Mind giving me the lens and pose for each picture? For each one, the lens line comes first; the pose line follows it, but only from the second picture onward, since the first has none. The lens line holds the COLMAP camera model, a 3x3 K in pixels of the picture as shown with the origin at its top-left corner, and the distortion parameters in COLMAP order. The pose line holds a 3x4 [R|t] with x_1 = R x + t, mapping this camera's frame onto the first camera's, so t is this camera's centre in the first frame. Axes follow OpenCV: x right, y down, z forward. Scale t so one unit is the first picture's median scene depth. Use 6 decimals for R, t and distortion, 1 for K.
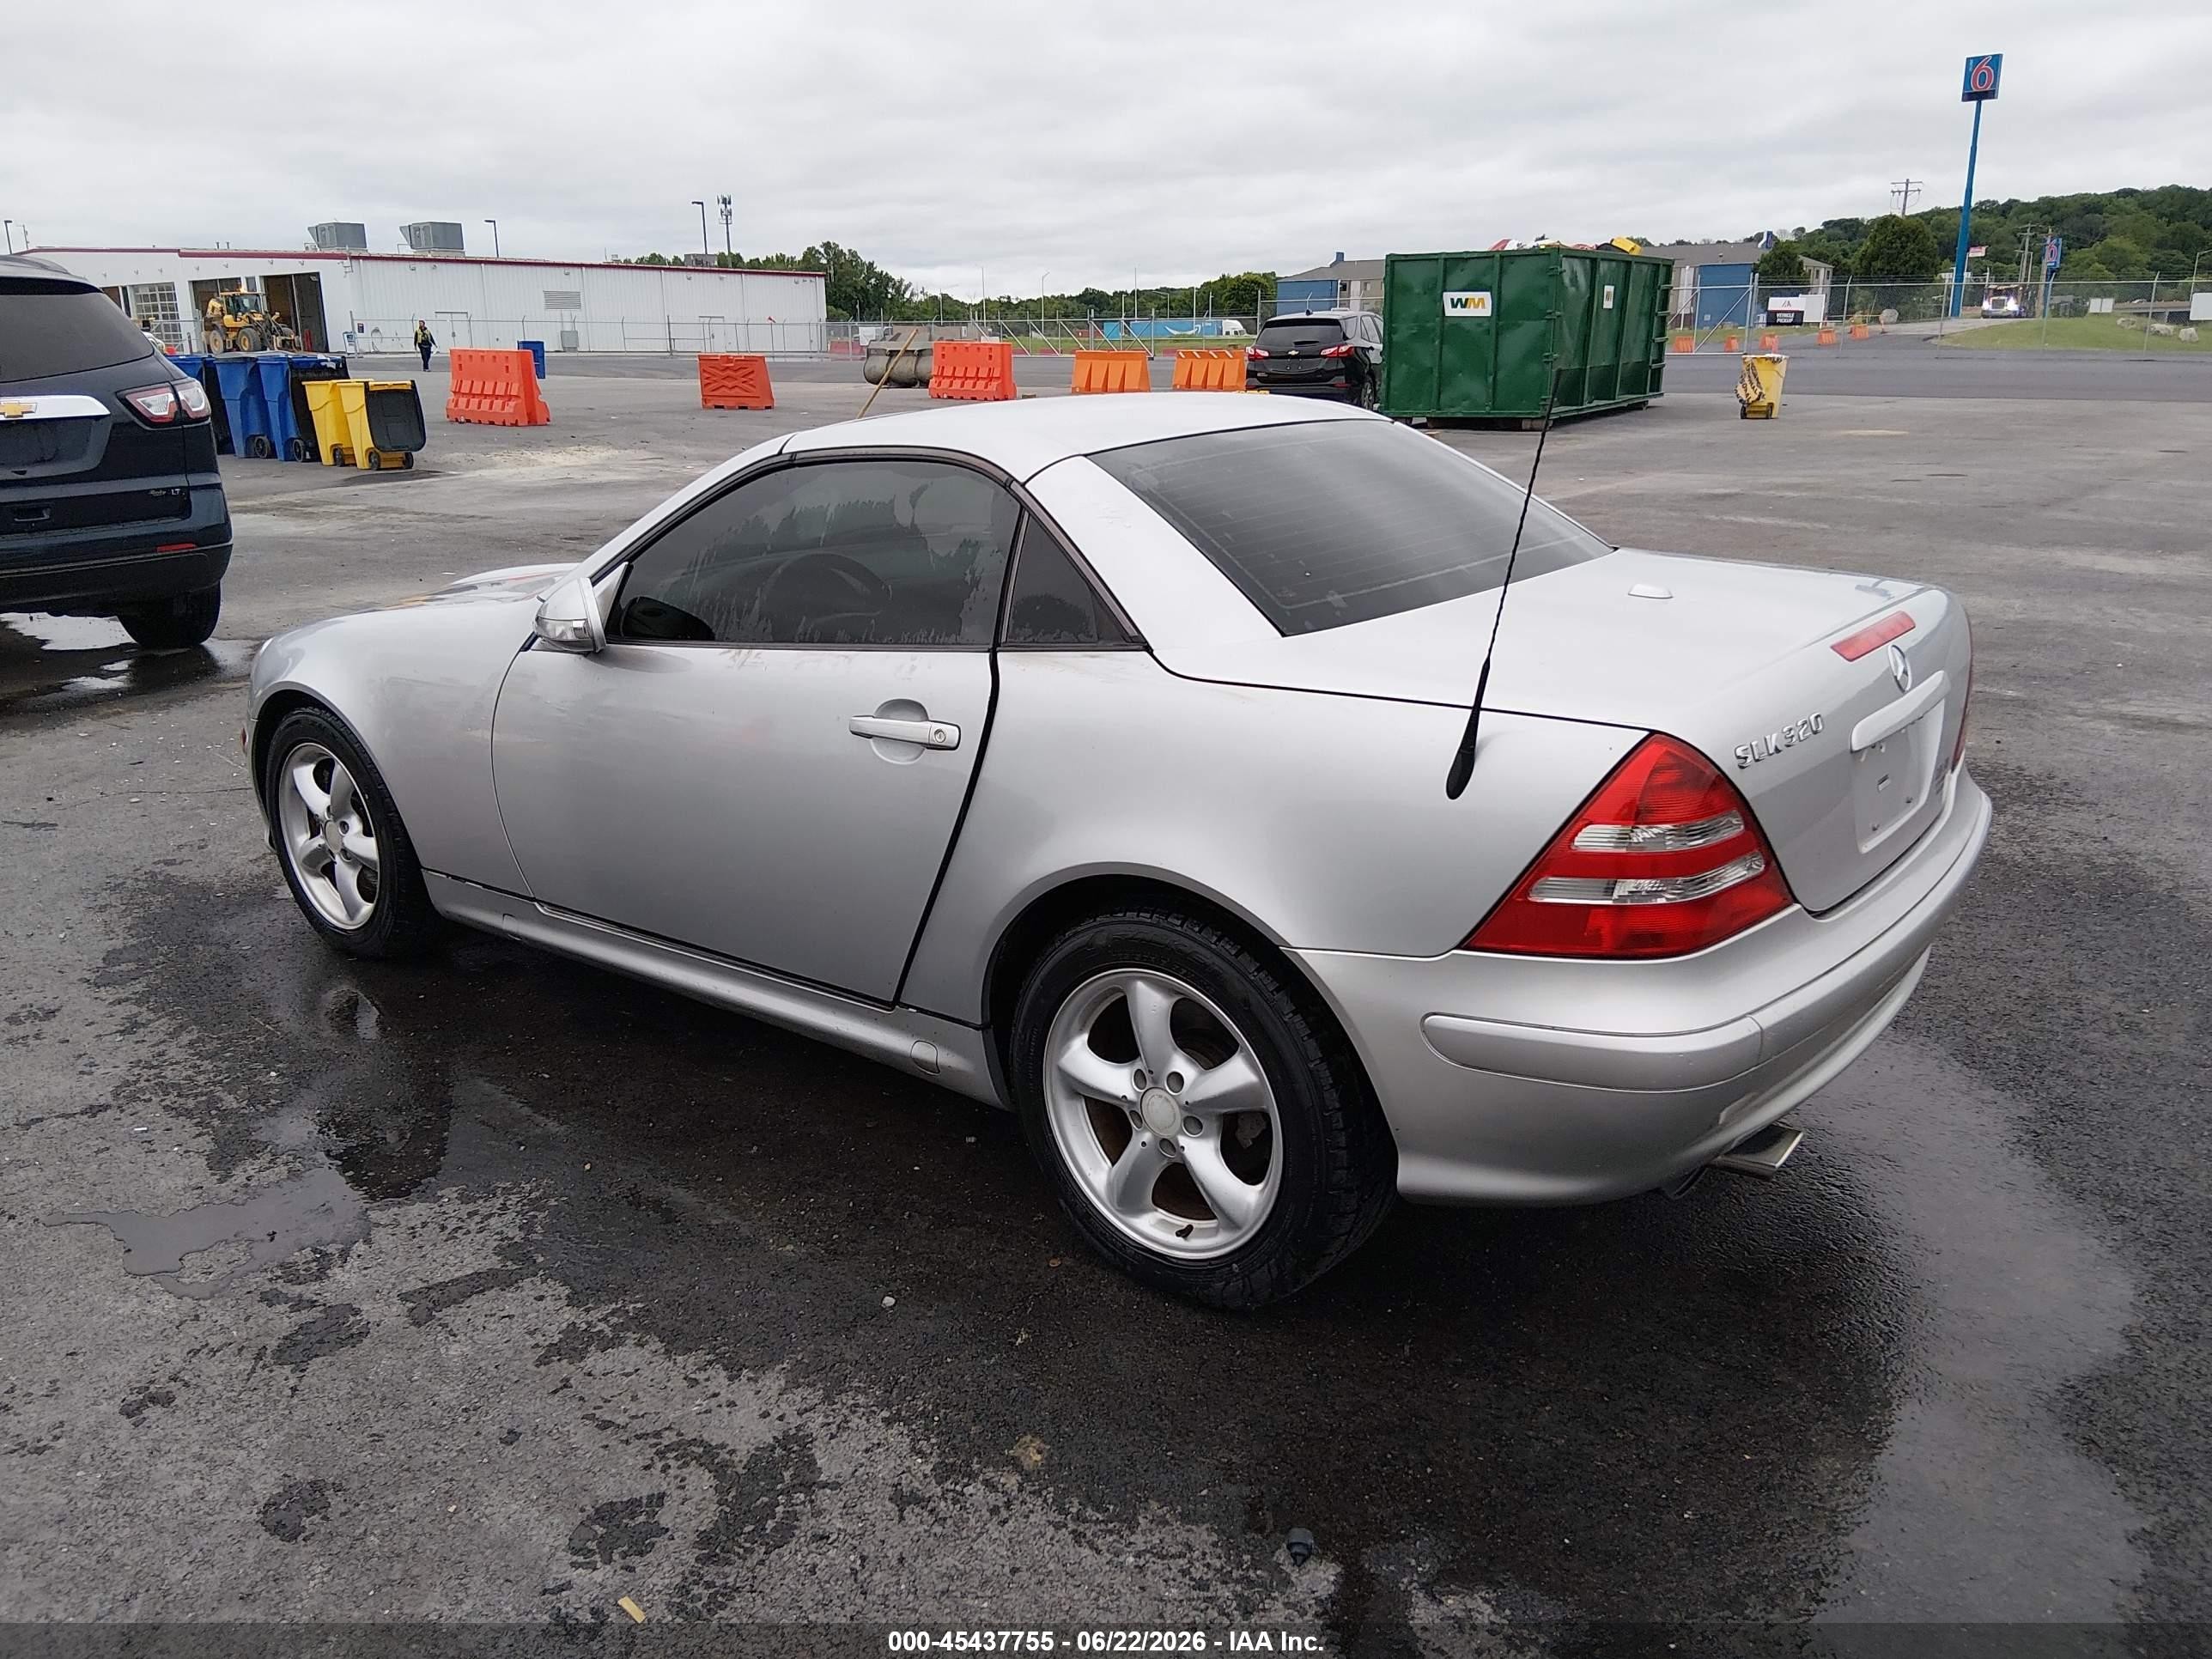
lens RADIAL K [[1660.8, 0, 1117.3], [0, 1660.8, 837.7], [0, 0, 1]] dist [0.068486, -0.114004]
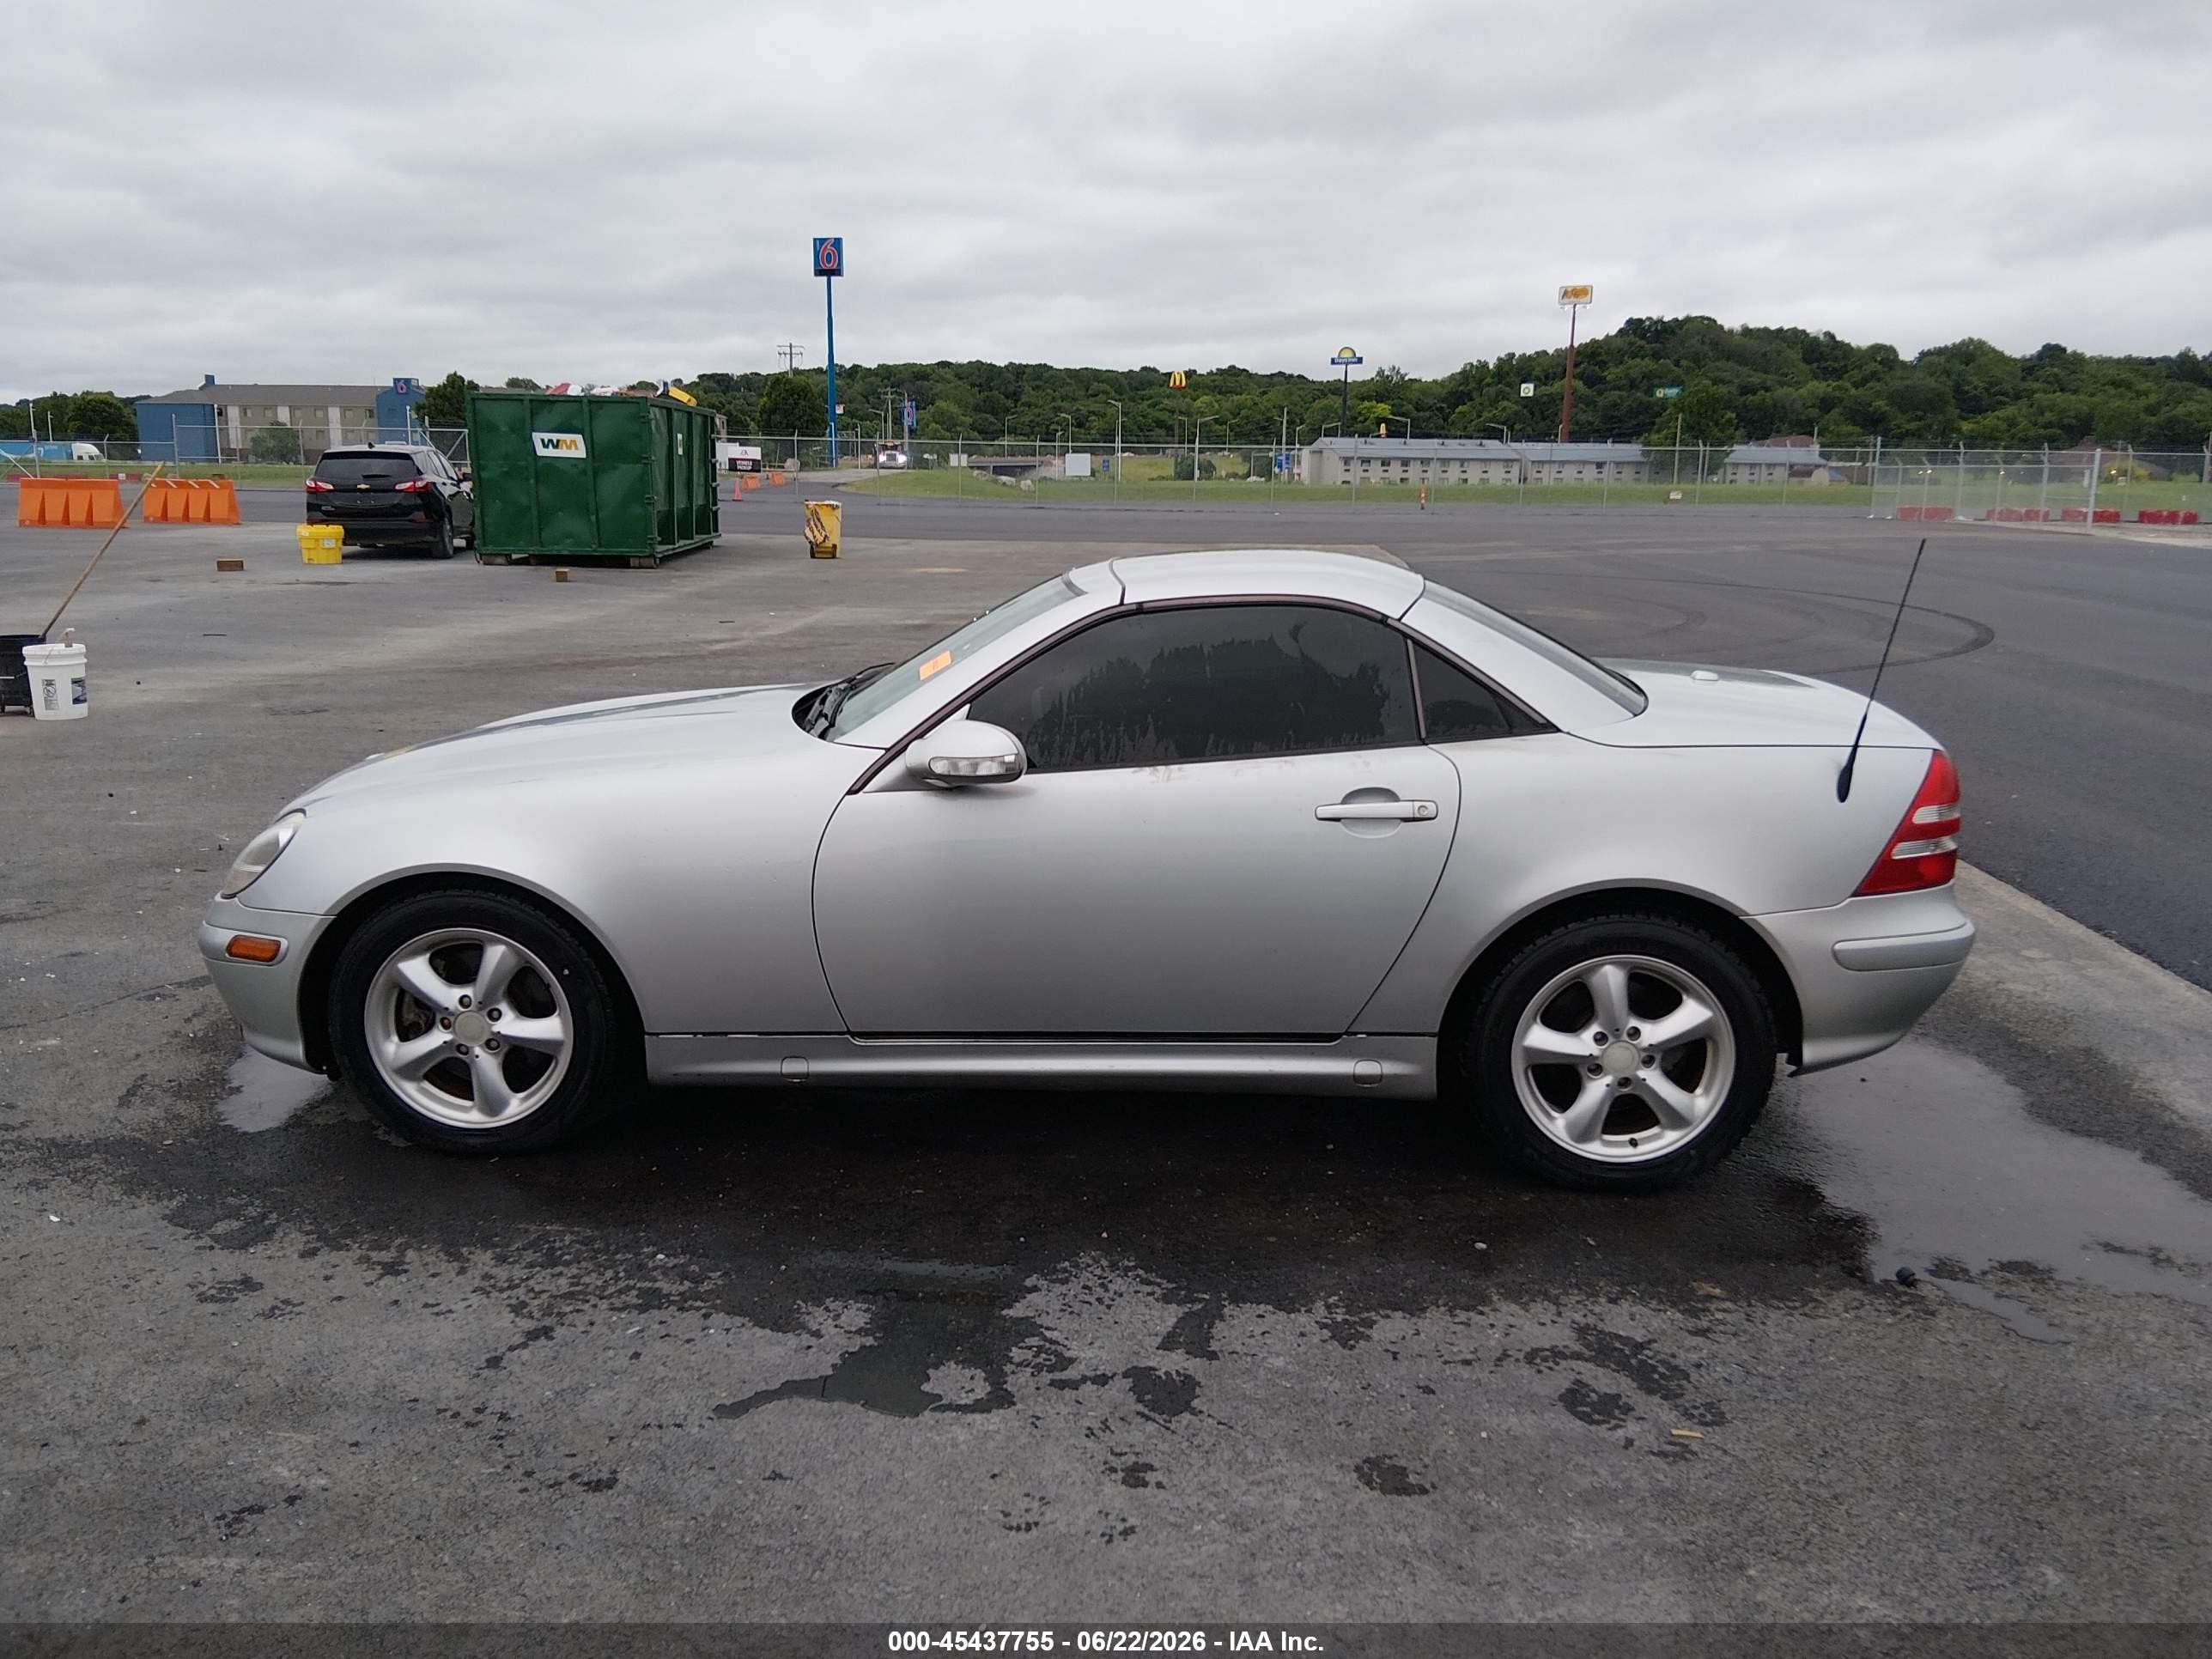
lens RADIAL K [[1660.8, 0, 1132.8], [0, 1660.8, 844.5], [0, 0, 1]] dist [0.068486, -0.114004]
pose [[0.810676, -0.102330, 0.576484, -0.116628], [0.144561, 0.989108, -0.027714, -0.003498], [-0.567369, 0.105804, 0.816638, 0.007389]]
